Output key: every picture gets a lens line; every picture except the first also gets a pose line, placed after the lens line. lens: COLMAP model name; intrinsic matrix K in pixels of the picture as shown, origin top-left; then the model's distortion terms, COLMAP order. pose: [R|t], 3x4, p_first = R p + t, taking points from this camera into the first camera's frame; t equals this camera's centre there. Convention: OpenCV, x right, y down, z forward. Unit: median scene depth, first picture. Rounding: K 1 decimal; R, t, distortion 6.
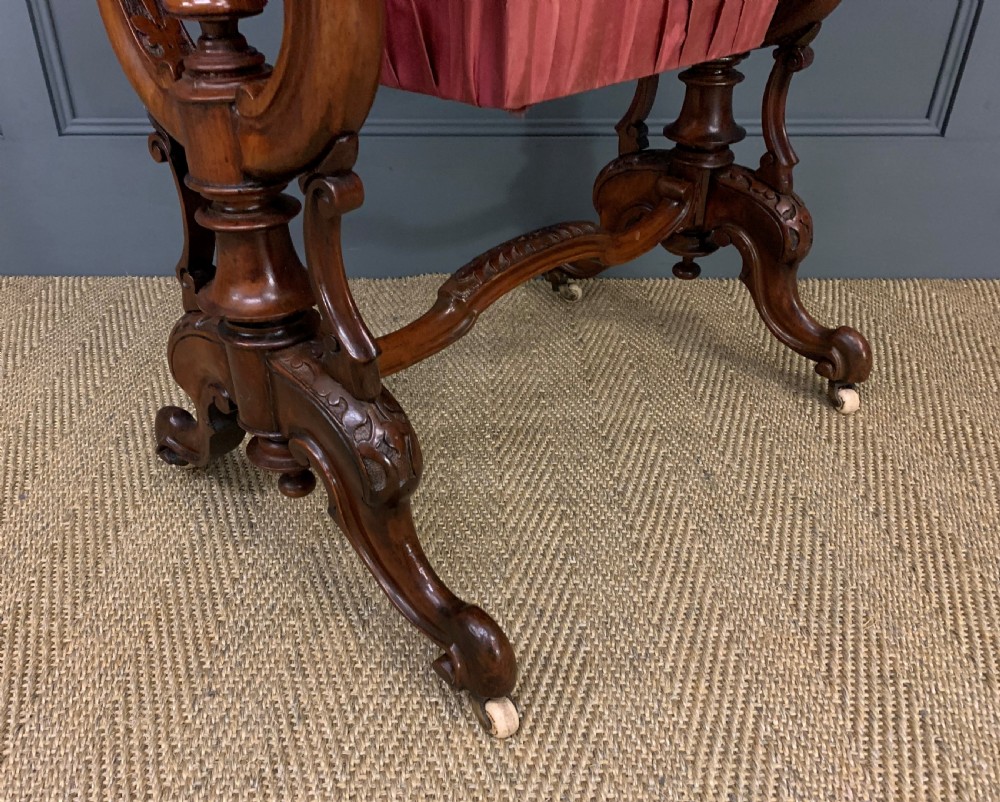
lens RADIAL K [[886.8, 0, 447.1], [0, 886.8, 420.2], [0, 0, 1]] dist [0.026719, -0.030293]
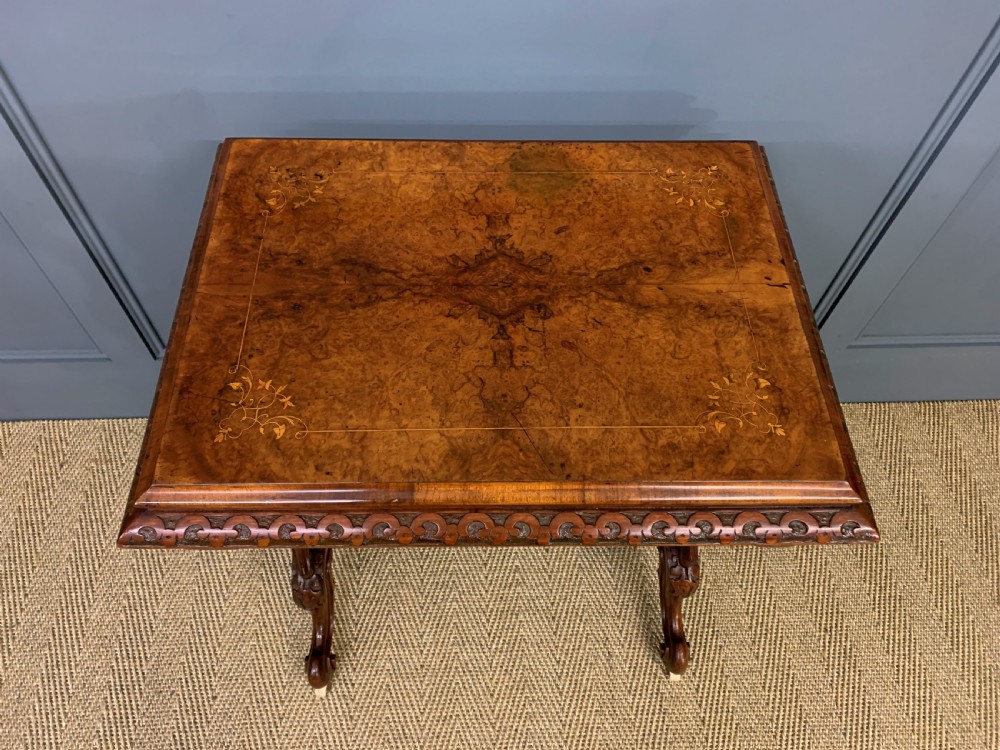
lens RADIAL K [[794.4, 0, 489.7], [0, 794.4, 376.7], [0, 0, 1]] dist [0.004995, 0.021588]
pose [[0.997993, -0.031149, 0.055126, -0.009603], [0.003272, 0.894832, 0.446391, -1.171481], [-0.063233, -0.445315, 0.893138, -0.135982]]
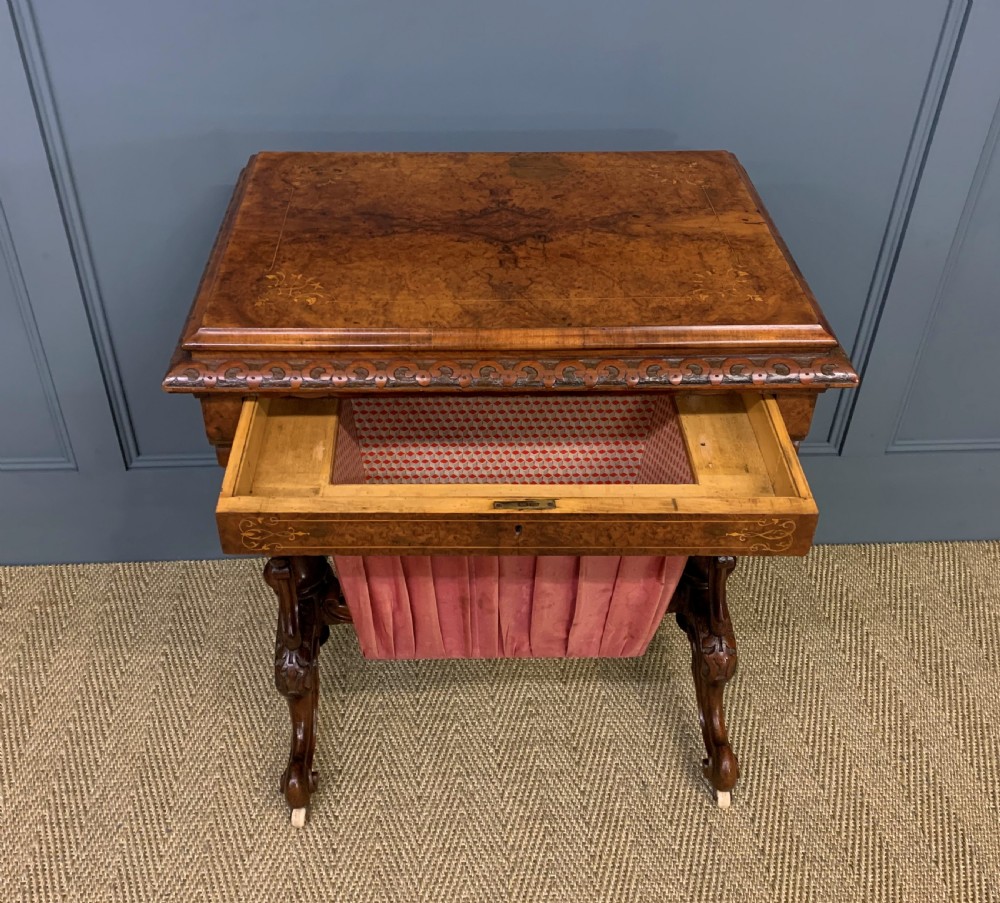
lens RADIAL K [[1099.4, 0, 479.6], [0, 1099.4, 460.4], [0, 0, 1]] dist [0.013843, 0.000000]
pose [[0.997591, -0.028876, 0.063067, -0.074738], [0.021195, 0.992641, 0.119225, -0.712256], [-0.066045, -0.117601, 0.990862, -0.722070]]
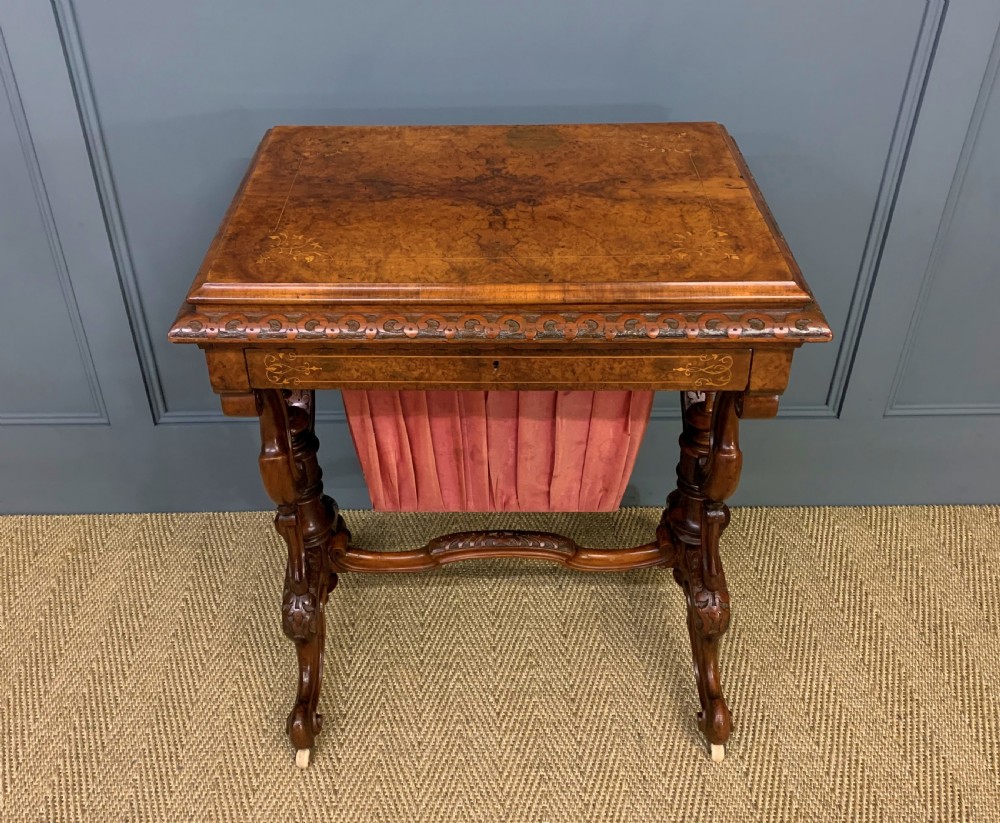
lens RADIAL K [[1052.2, 0, 456.2], [0, 1052.2, 380.8], [0, 0, 1]] dist [0.013944, 0.000000]
pose [[0.999819, -0.018194, 0.005595, -0.011212], [0.017773, 0.997531, 0.067942, -0.682132], [-0.006818, -0.067830, 0.997674, -0.733801]]
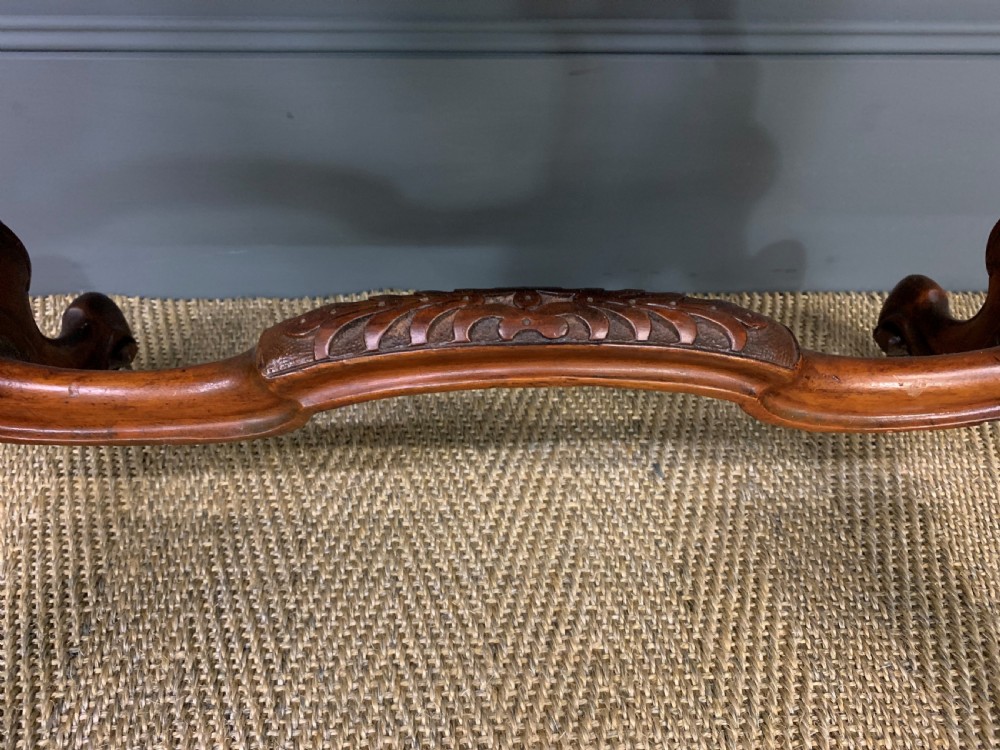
lens RADIAL K [[794.4, 0, 486.9], [0, 794.4, 387.8], [0, 0, 1]] dist [0.004995, 0.021588]
pose [[0.998241, -0.025207, 0.053660, 0.033529], [0.014031, 0.979844, 0.199270, -0.315882], [-0.057602, -0.198167, 0.978474, 0.737107]]
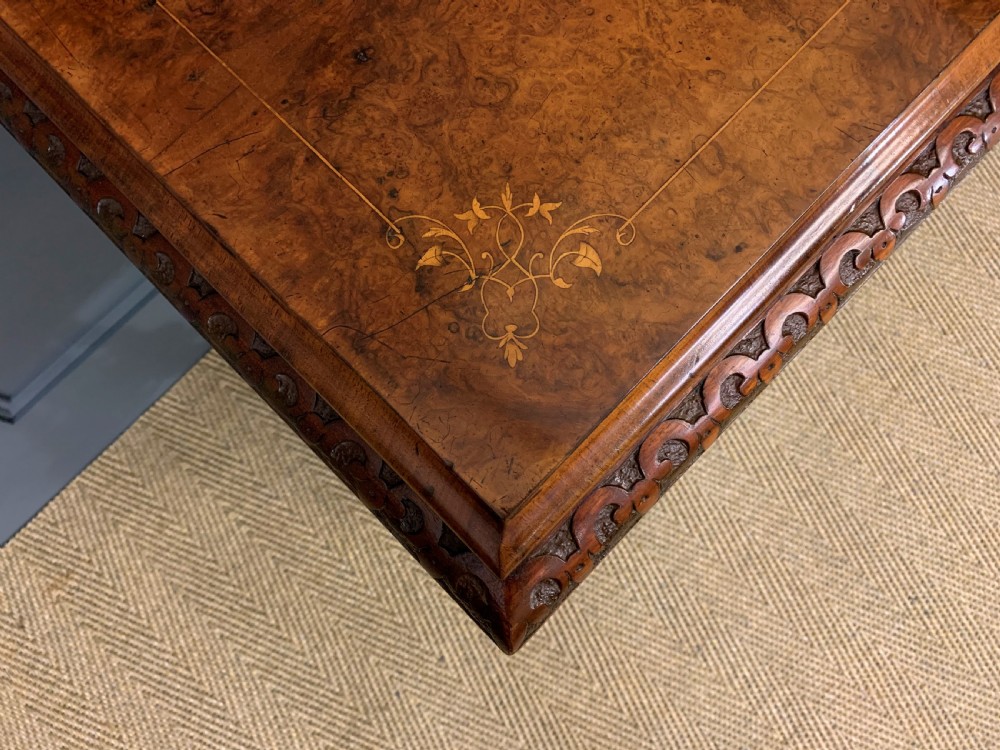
lens RADIAL K [[794.4, 0, 497.9], [0, 794.4, 384.5], [0, 0, 1]] dist [0.004995, 0.021588]
pose [[0.672896, -0.720308, 0.168426, -0.325235], [0.392834, 0.540879, 0.743728, -1.022510], [-0.626811, -0.434288, 0.646917, 0.346937]]
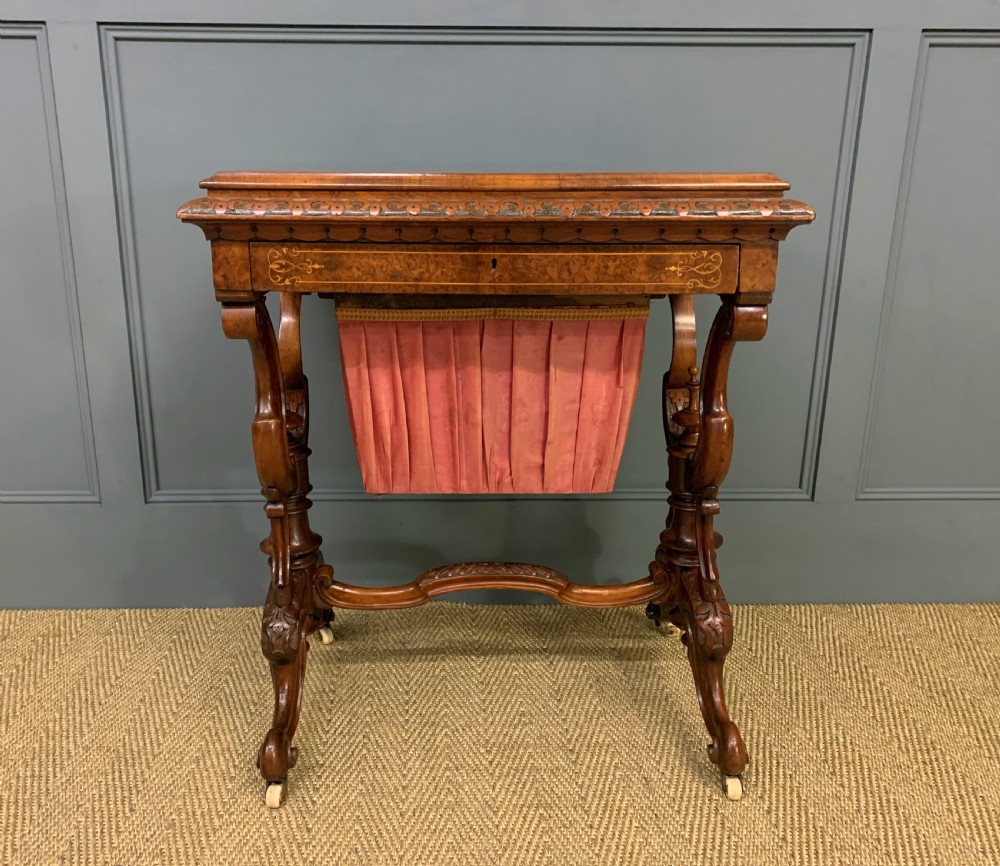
lens RADIAL K [[937.6, 0, 455.9], [0, 937.6, 411.2], [0, 0, 1]] dist [0.010188, 0.000000]
pose [[0.999228, -0.003060, 0.039175, -0.050854], [0.013781, 0.960934, -0.276435, -0.090703], [-0.036798, 0.276761, 0.960234, -0.524735]]
